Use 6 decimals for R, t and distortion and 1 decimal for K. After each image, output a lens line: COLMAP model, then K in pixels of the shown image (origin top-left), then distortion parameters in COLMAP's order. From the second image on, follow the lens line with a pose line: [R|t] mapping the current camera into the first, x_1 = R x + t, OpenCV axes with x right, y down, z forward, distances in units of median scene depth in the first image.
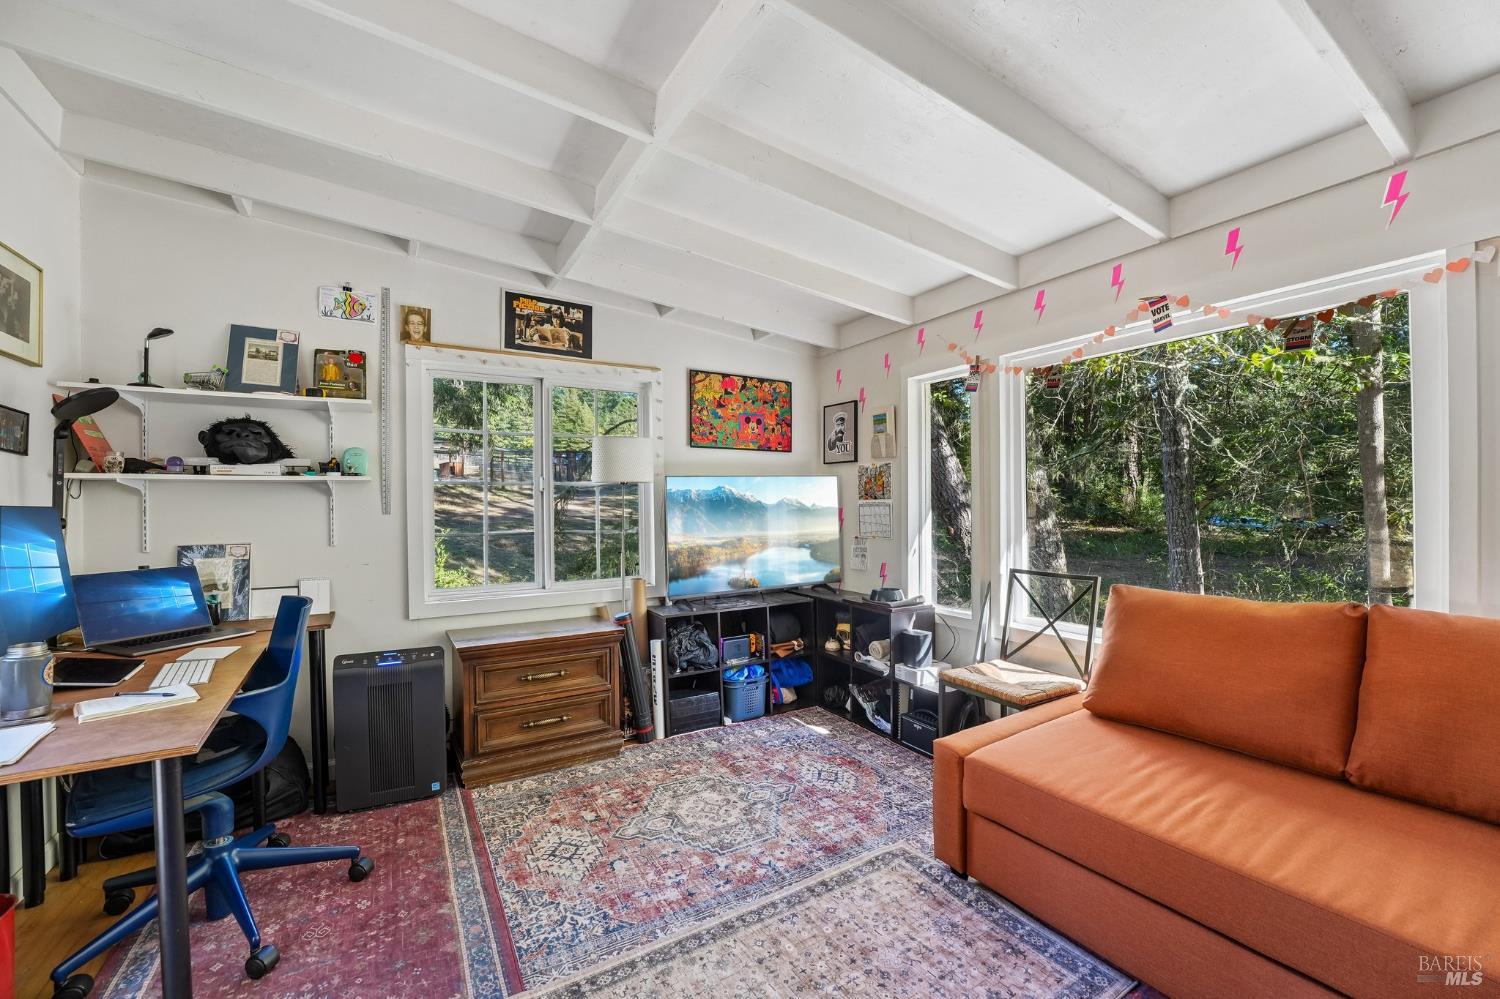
lens RADIAL K [[613.1, 0, 750.0], [0, 613.1, 499.5], [0, 0, 1]] dist [-0.021289, 0.000025]
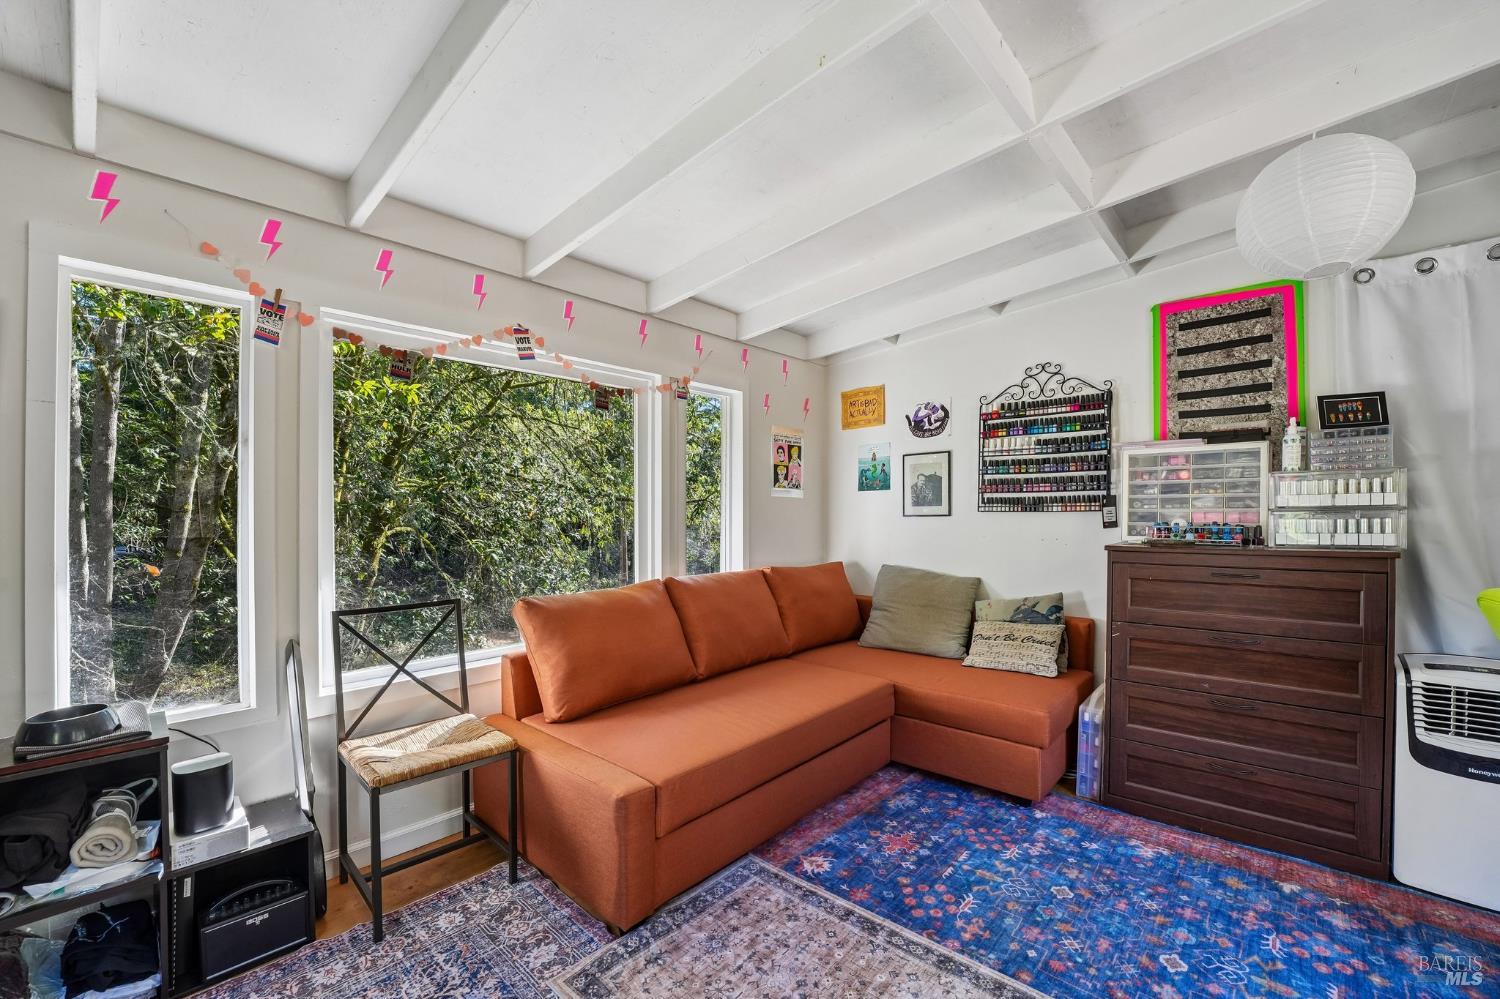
lens RADIAL K [[614.2, 0, 740.0], [0, 614.2, 522.4], [0, 0, 1]] dist [-0.017662, 0.000501]
pose [[-0.278581, -0.004886, 0.960400, -0.427317], [0.004687, 0.999968, 0.006447, 0.007139], [-0.960401, 0.006298, -0.278550, 0.822227]]
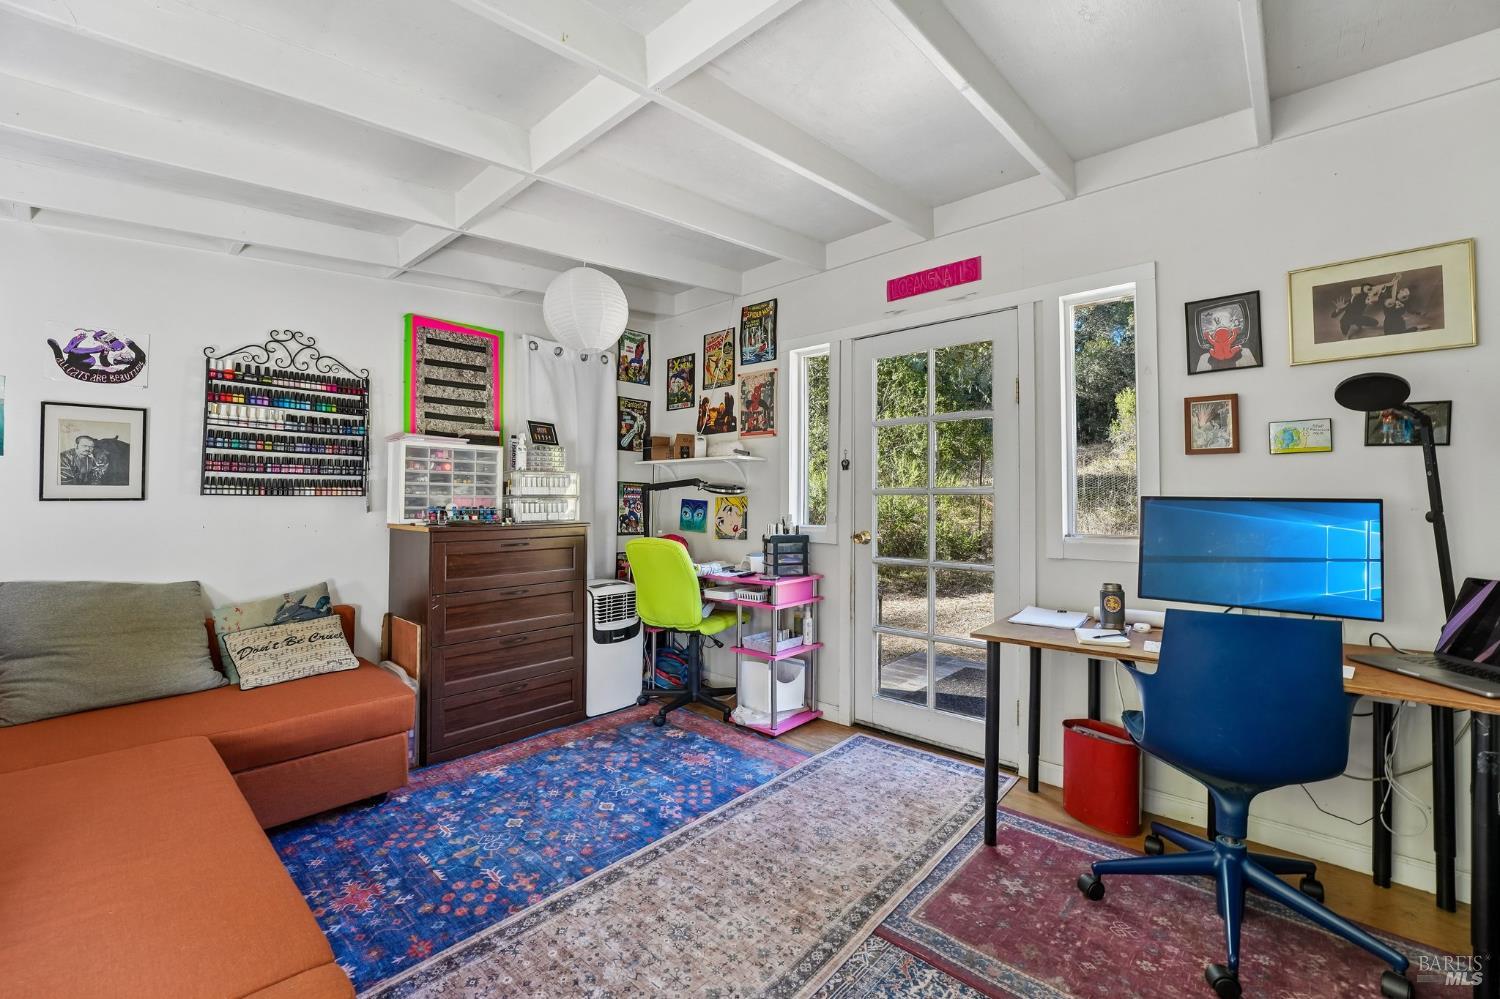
lens RADIAL K [[613.1, 0, 750.0], [0, 613.1, 499.5], [0, 0, 1]] dist [-0.021289, 0.000025]
pose [[-0.961199, 0.002407, -0.275844, 0.093506], [0.002864, 0.999995, -0.001254, 0.006563], [0.275840, -0.001996, -0.961202, 1.170496]]
